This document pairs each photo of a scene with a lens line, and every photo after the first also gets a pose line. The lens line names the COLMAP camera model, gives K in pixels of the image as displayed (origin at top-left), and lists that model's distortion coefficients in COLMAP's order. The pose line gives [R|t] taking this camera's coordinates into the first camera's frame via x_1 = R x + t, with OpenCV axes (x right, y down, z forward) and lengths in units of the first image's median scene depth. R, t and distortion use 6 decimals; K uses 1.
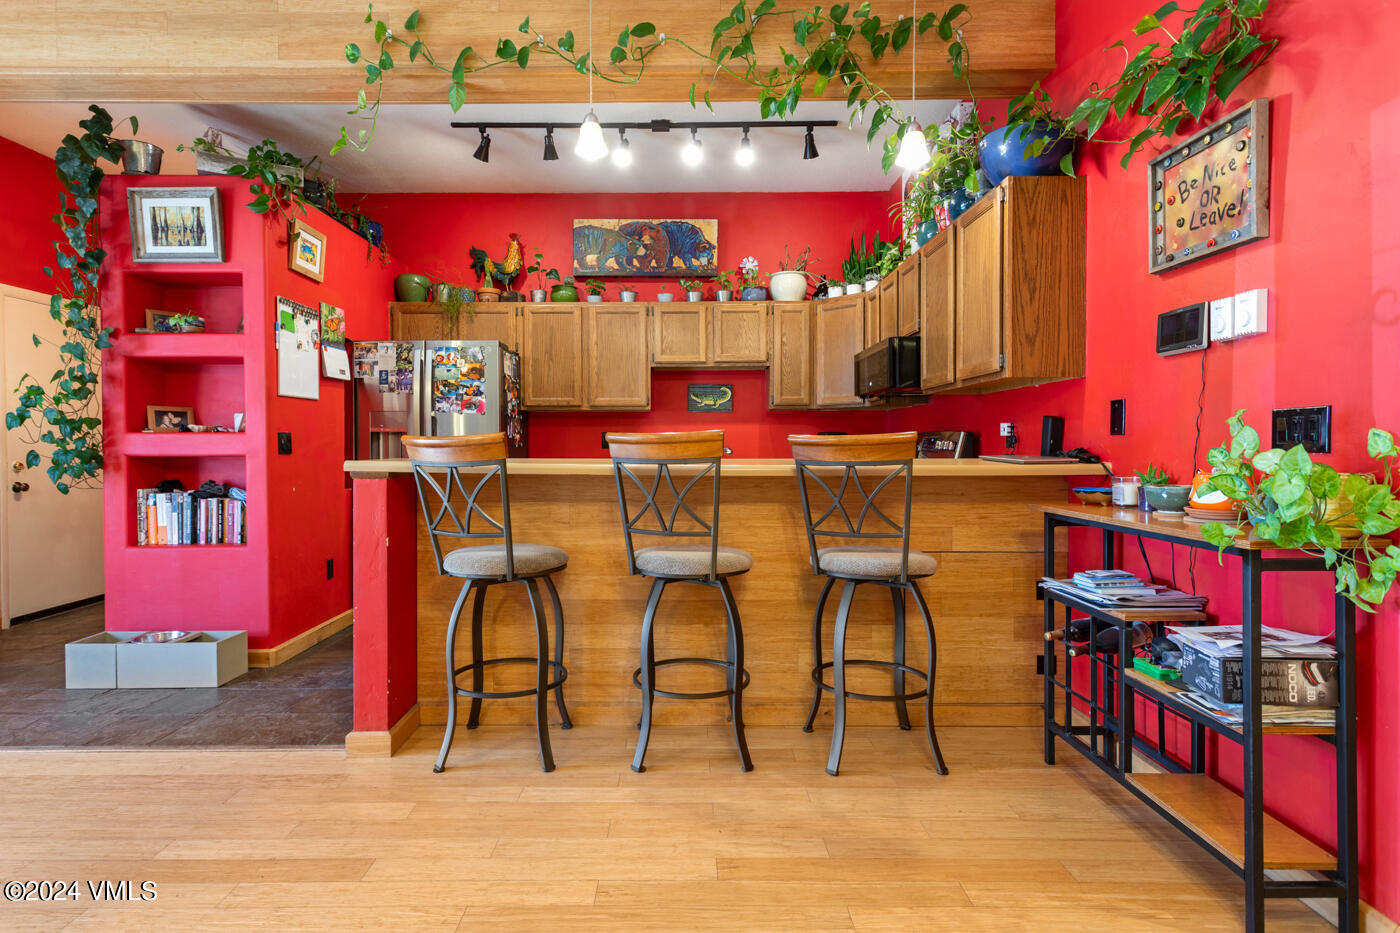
lens RADIAL K [[700.0, 0, 691.8], [0, 700.0, 454.4], [0, 0, 1]] dist [0.000059, -0.000539]
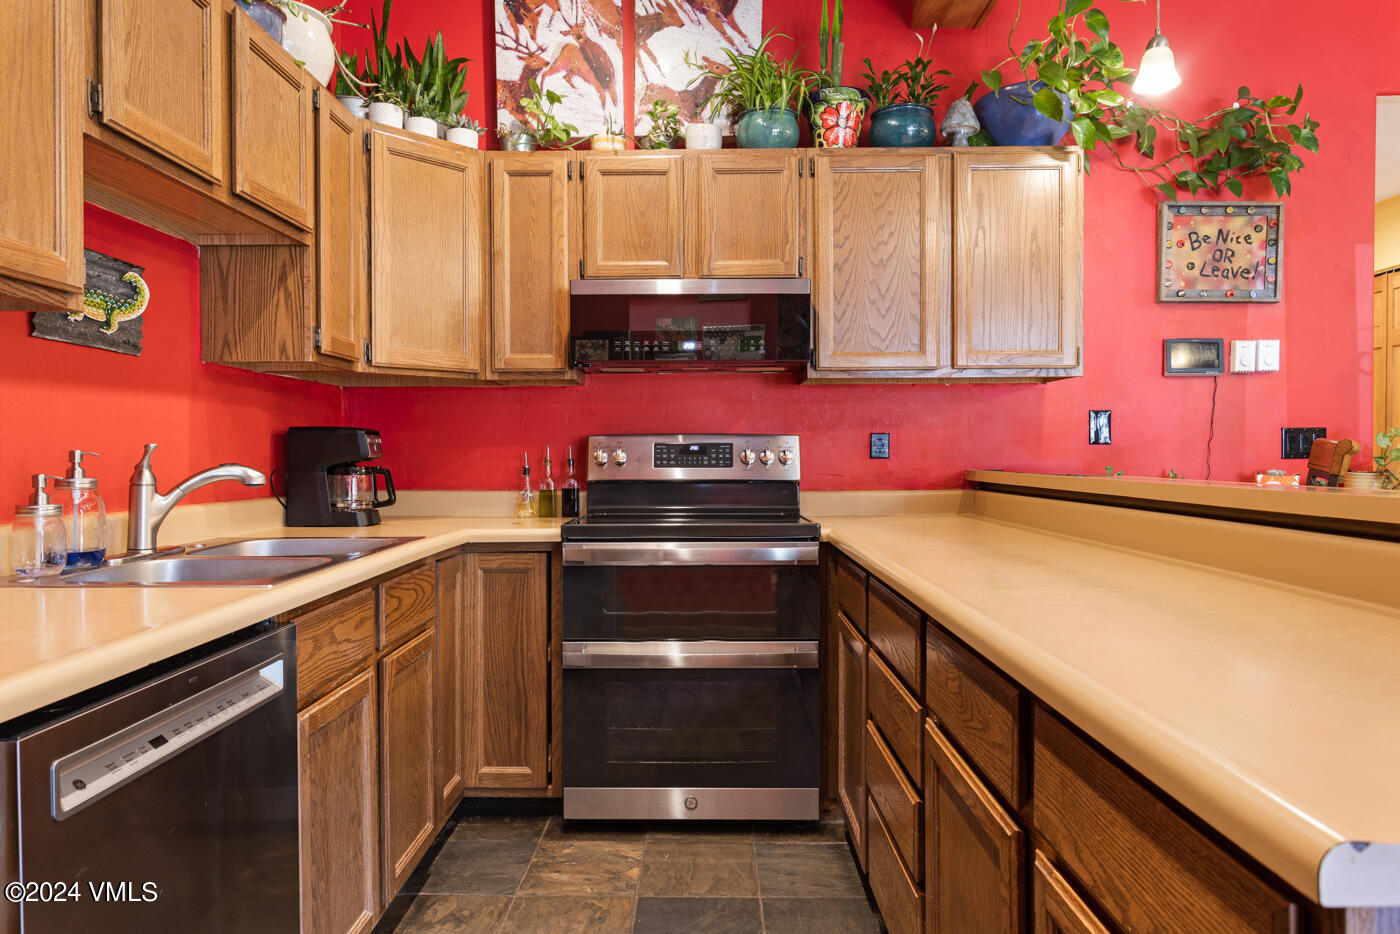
lens RADIAL K [[871.8, 0, 699.5], [0, 871.8, 461.7], [0, 0, 1]] dist [0.001053, 0.004804]
pose [[0.027109, -0.010648, 0.999576, -0.402655], [0.016974, 0.999804, 0.010190, -0.014331], [-0.999488, 0.016691, 0.027284, 0.897325]]
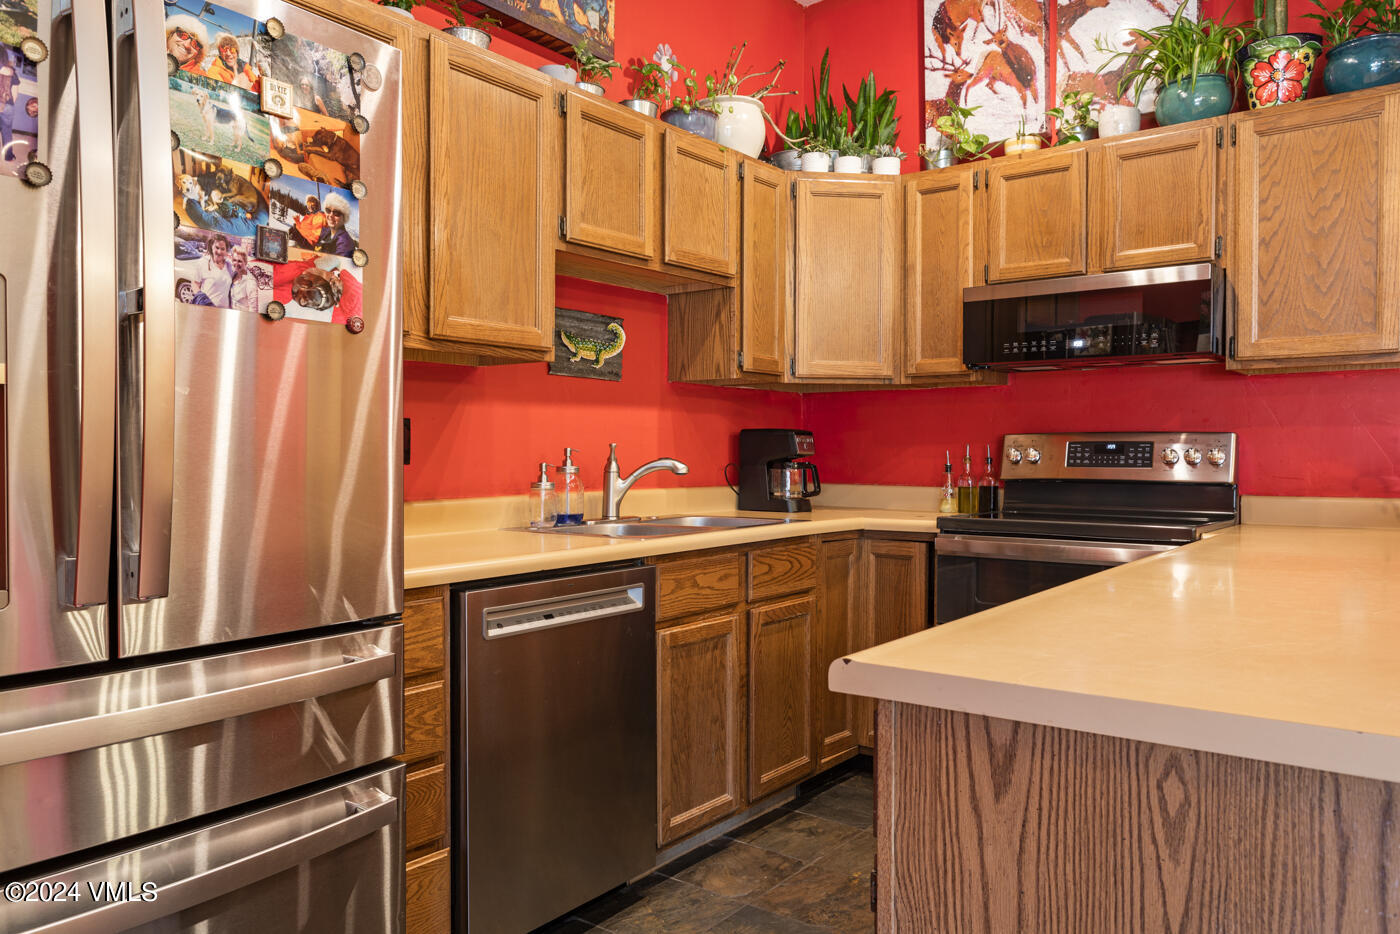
lens RADIAL K [[998.8, 0, 703.5], [0, 998.8, 458.0], [0, 0, 1]] dist [0.014161, 0.007903]
pose [[0.615142, -0.004327, 0.788405, -0.502603], [0.009467, 0.999953, -0.001899, -0.011066], [-0.788360, 0.008632, 0.615154, 0.689804]]
